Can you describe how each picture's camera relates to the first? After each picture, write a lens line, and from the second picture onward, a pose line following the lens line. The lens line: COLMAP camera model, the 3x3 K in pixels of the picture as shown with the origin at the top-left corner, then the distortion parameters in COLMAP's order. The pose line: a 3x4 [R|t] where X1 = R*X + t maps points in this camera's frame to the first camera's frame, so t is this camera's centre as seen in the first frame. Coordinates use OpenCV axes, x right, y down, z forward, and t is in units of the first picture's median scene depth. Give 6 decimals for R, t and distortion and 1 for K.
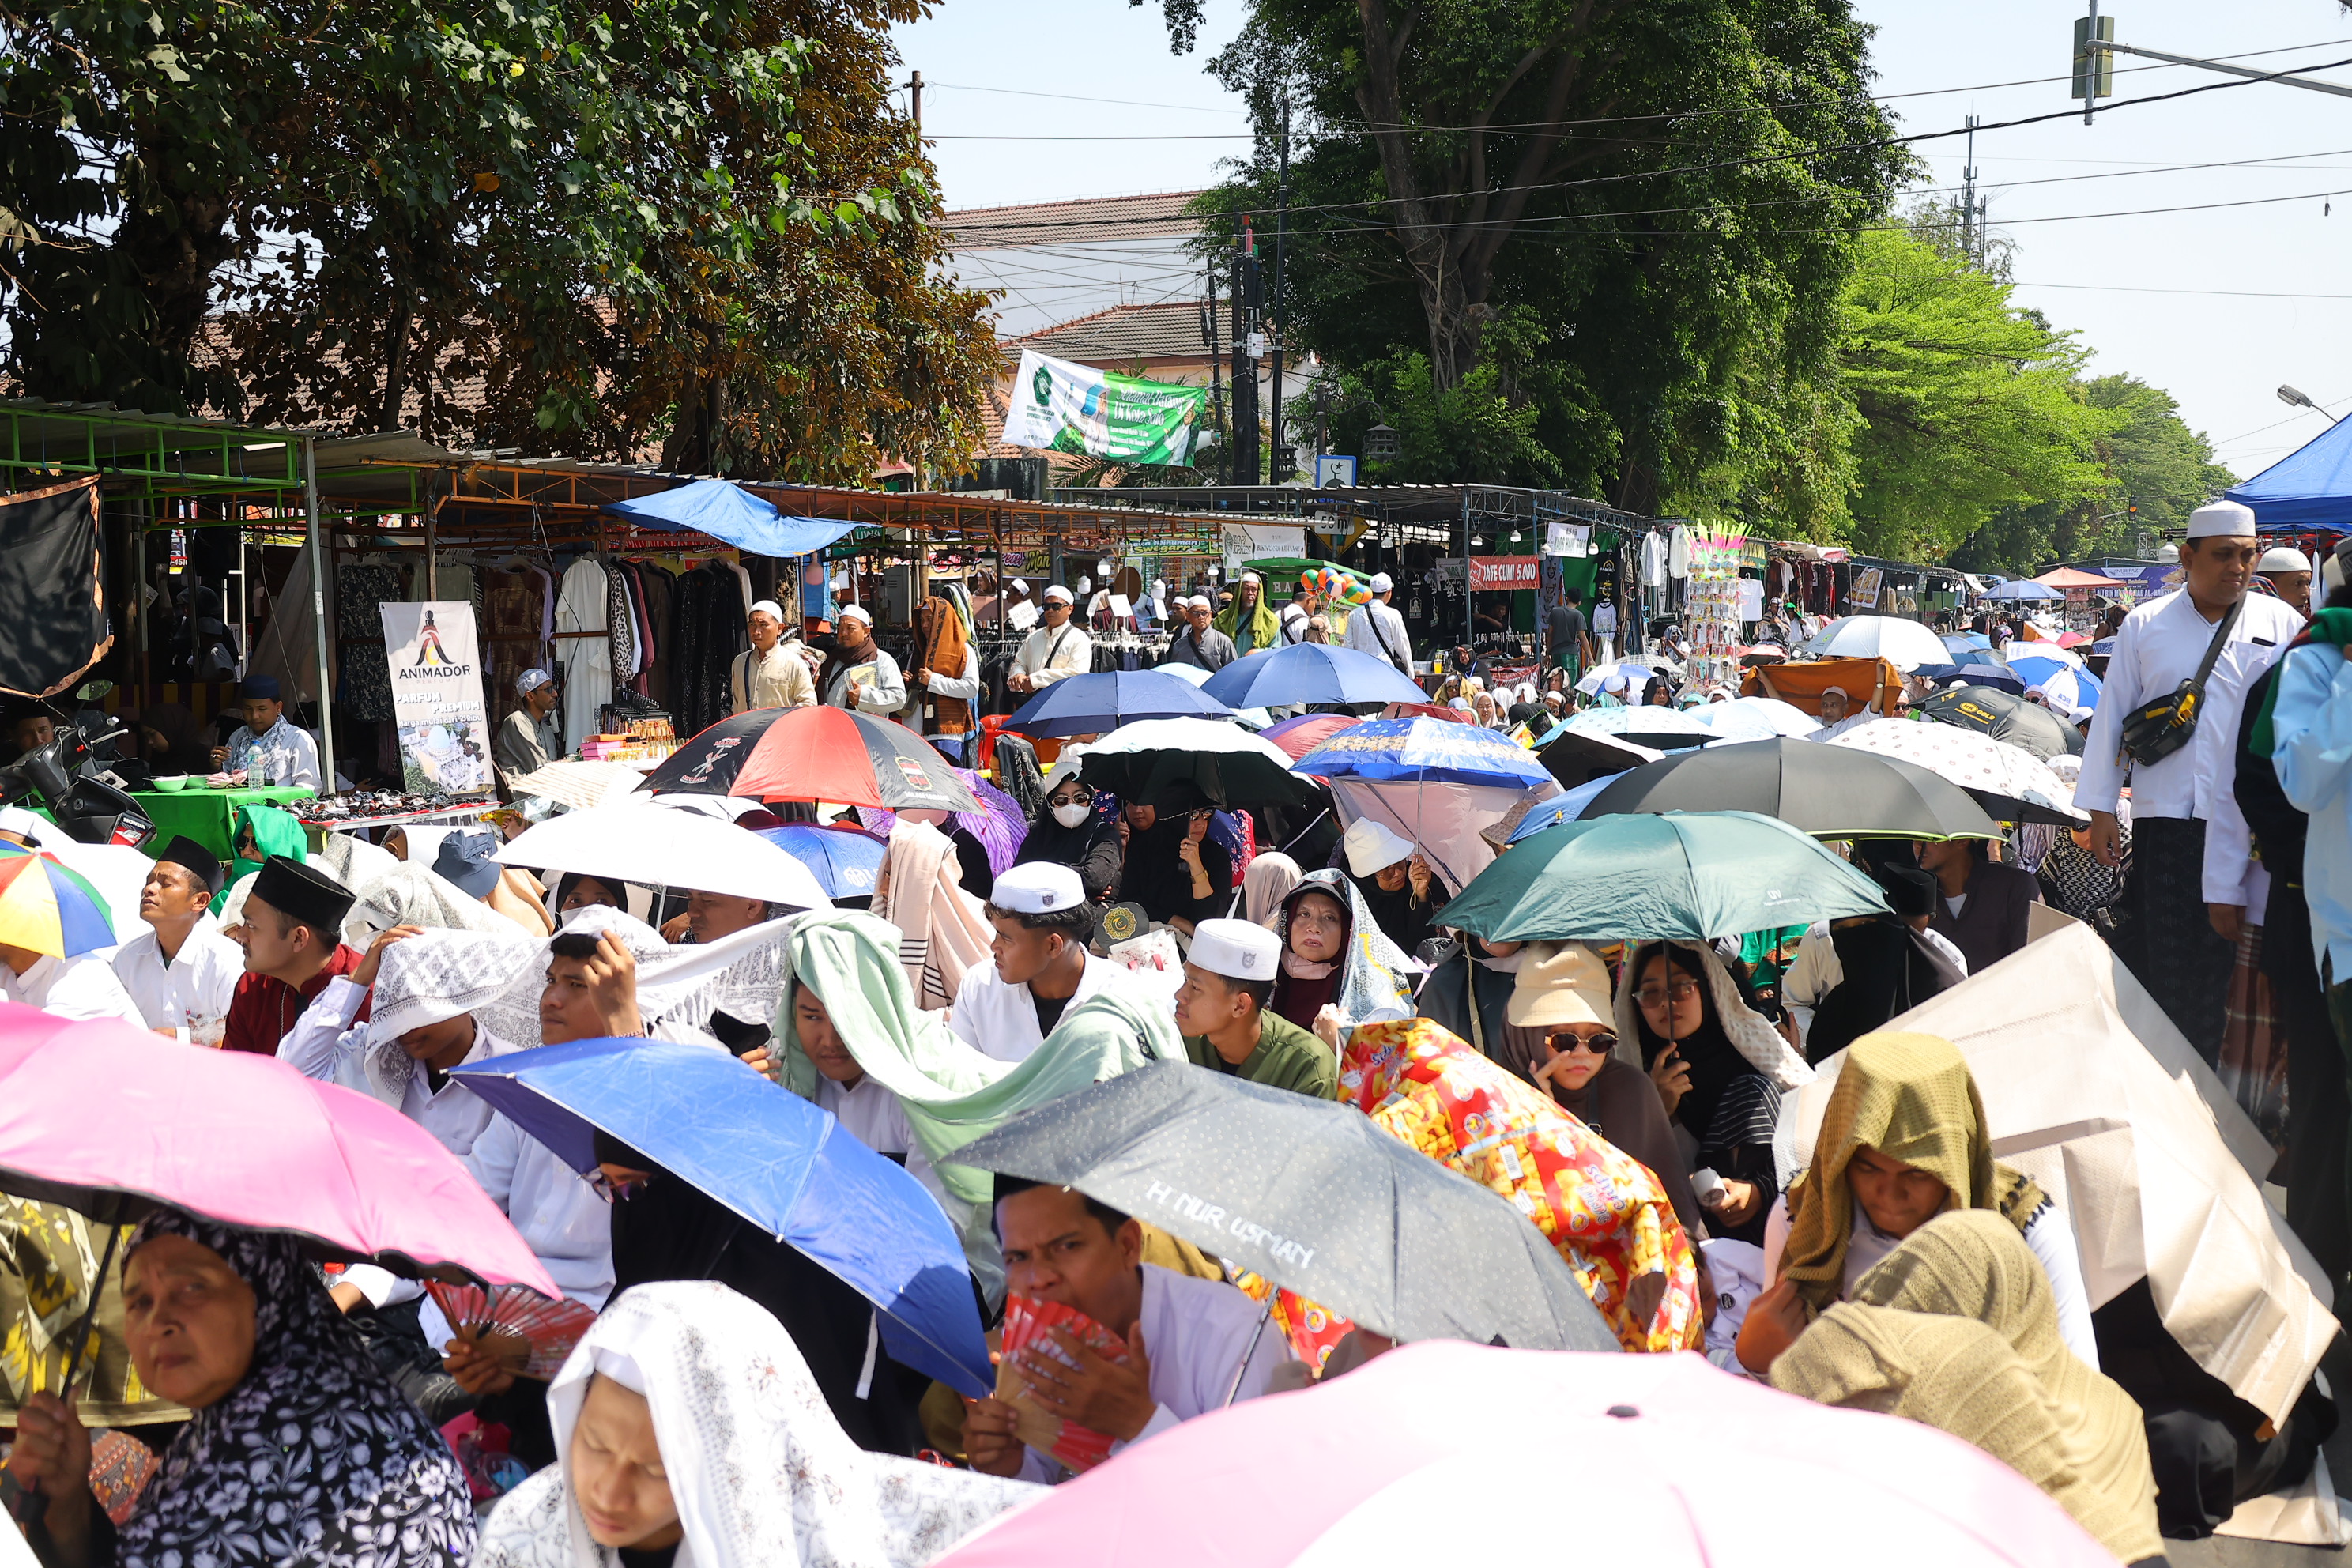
lens RADIAL K [[2311.9, 0, 1251.3], [0, 2311.9, 783.5], [0, 0, 1]] dist [0.078912, 0.004256]
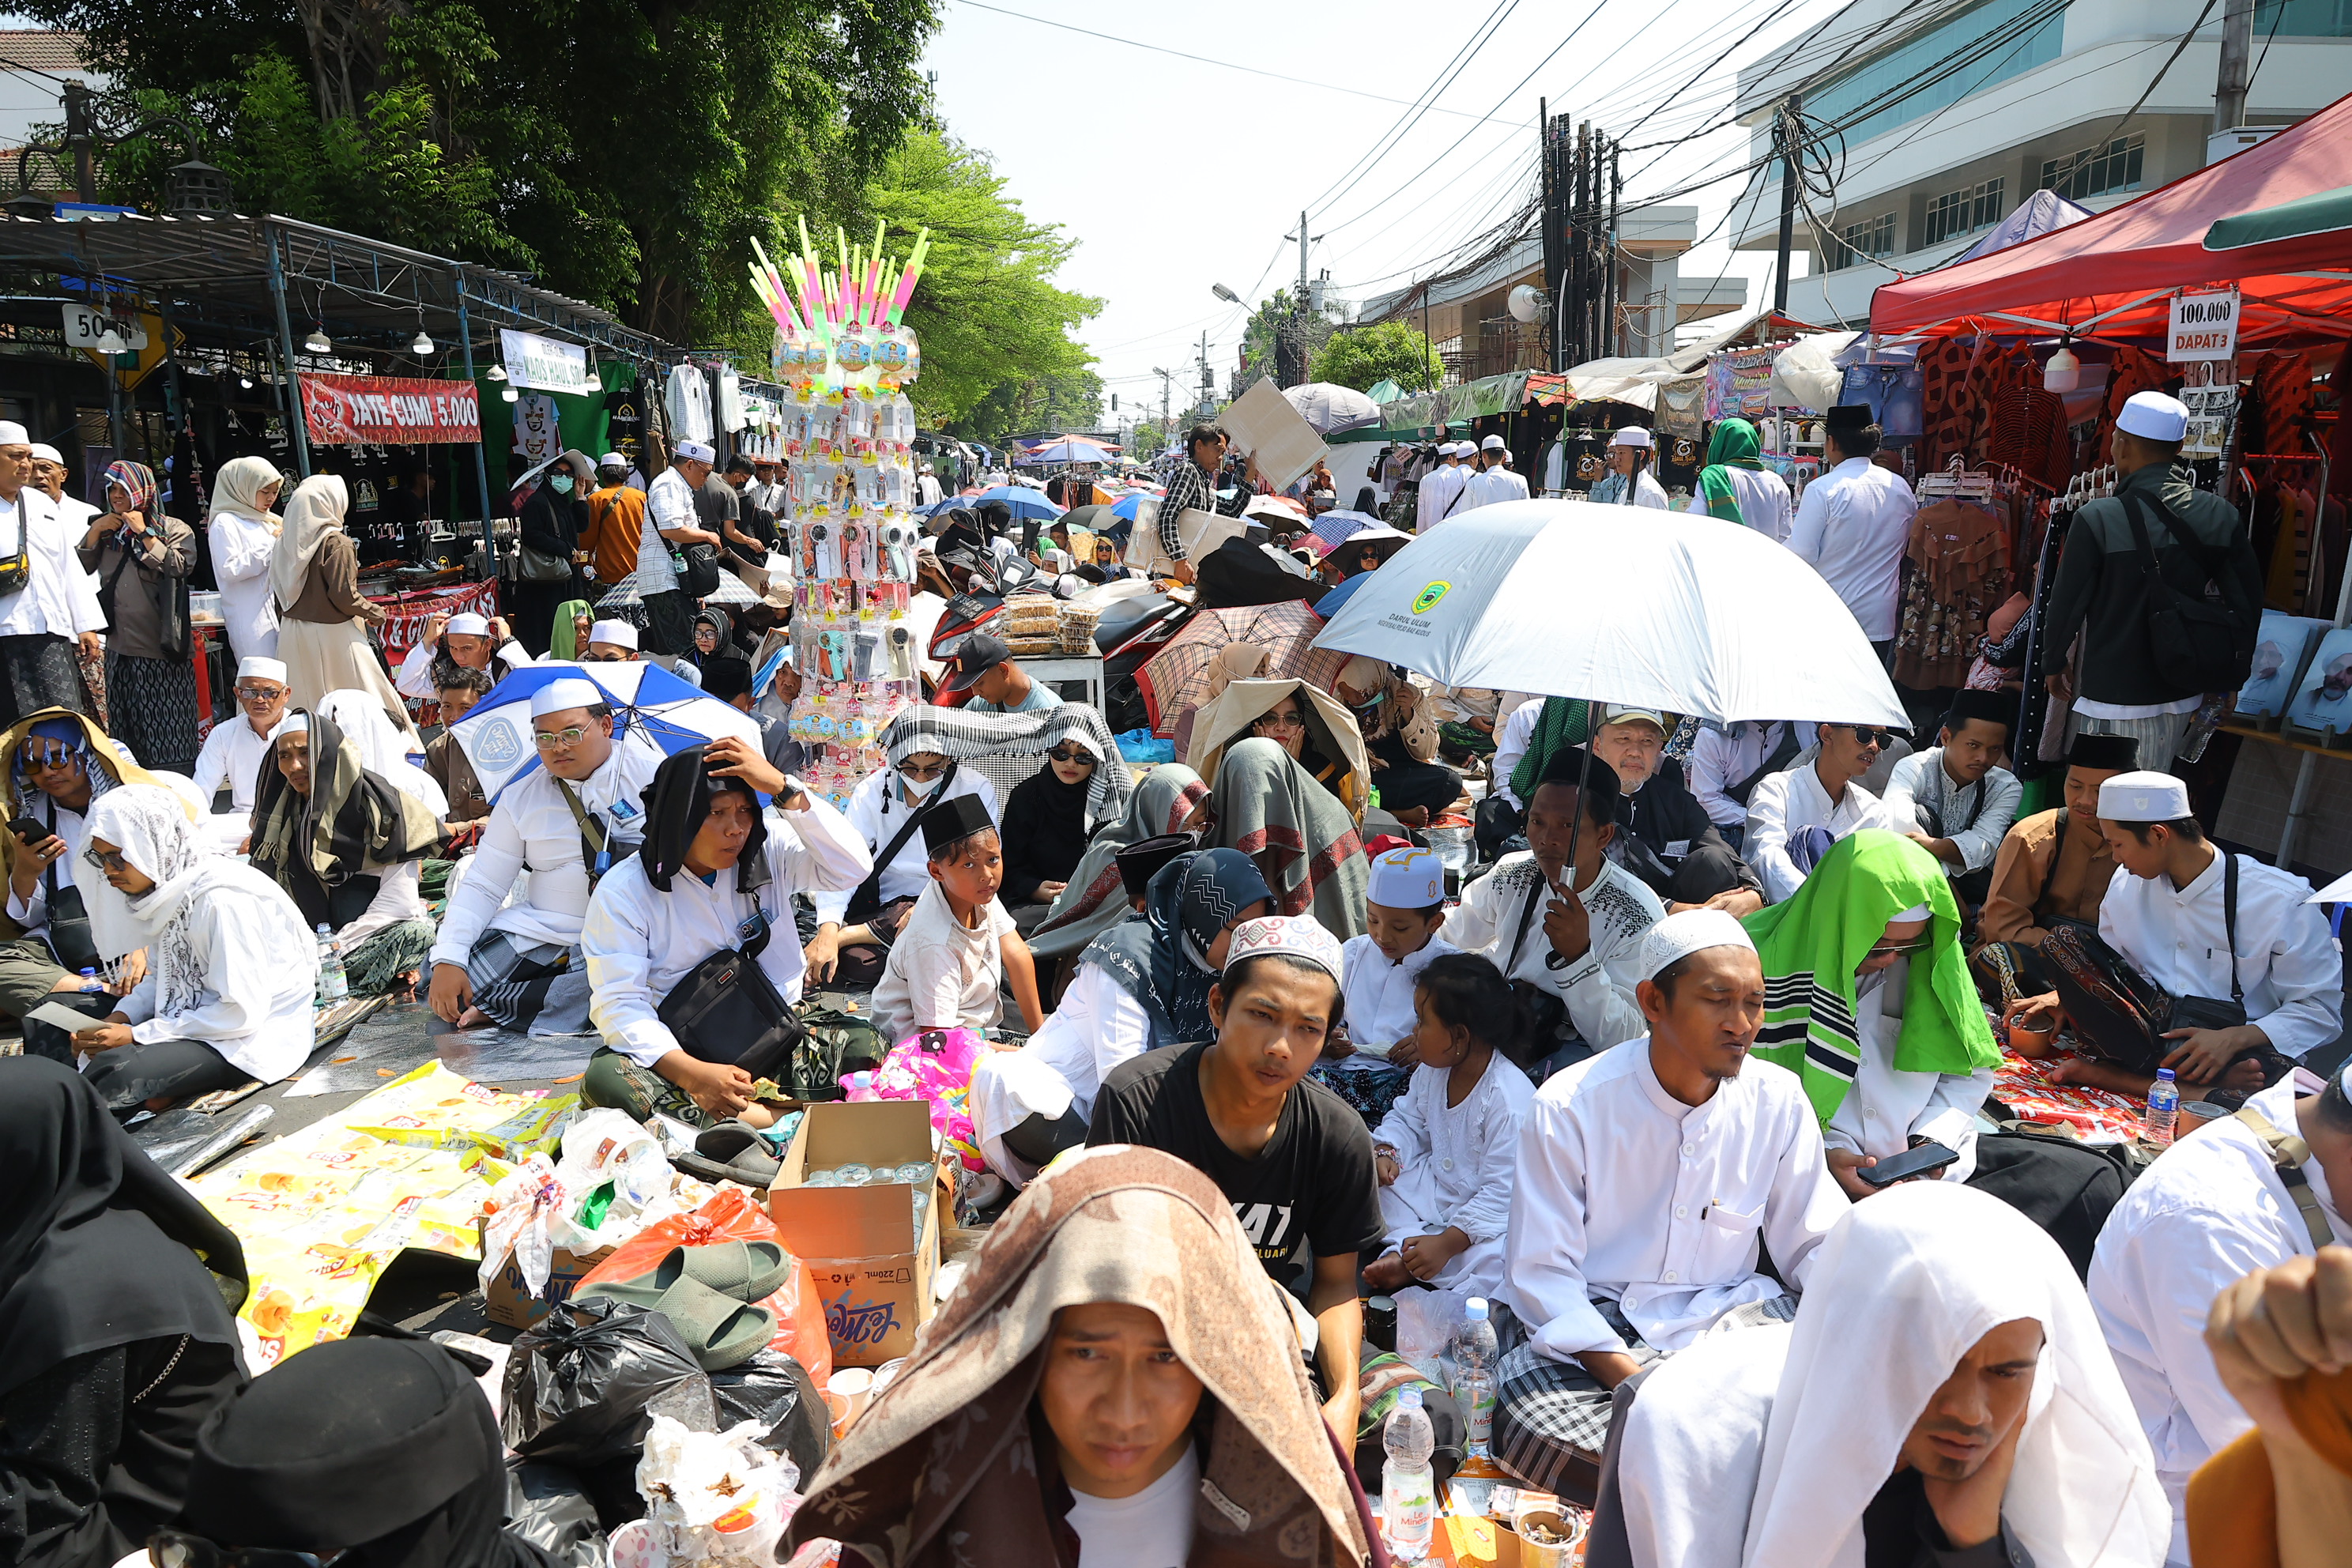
lens RADIAL K [[1578.6, 0, 1147.0], [0, 1578.6, 729.3], [0, 0, 1]] dist [0.000832, 0.001212]
pose [[0.903533, -0.078011, 0.421357, 0.088425], [0.041304, 0.994566, 0.095567, -0.038467], [-0.426523, -0.068944, 0.901845, 0.499032]]
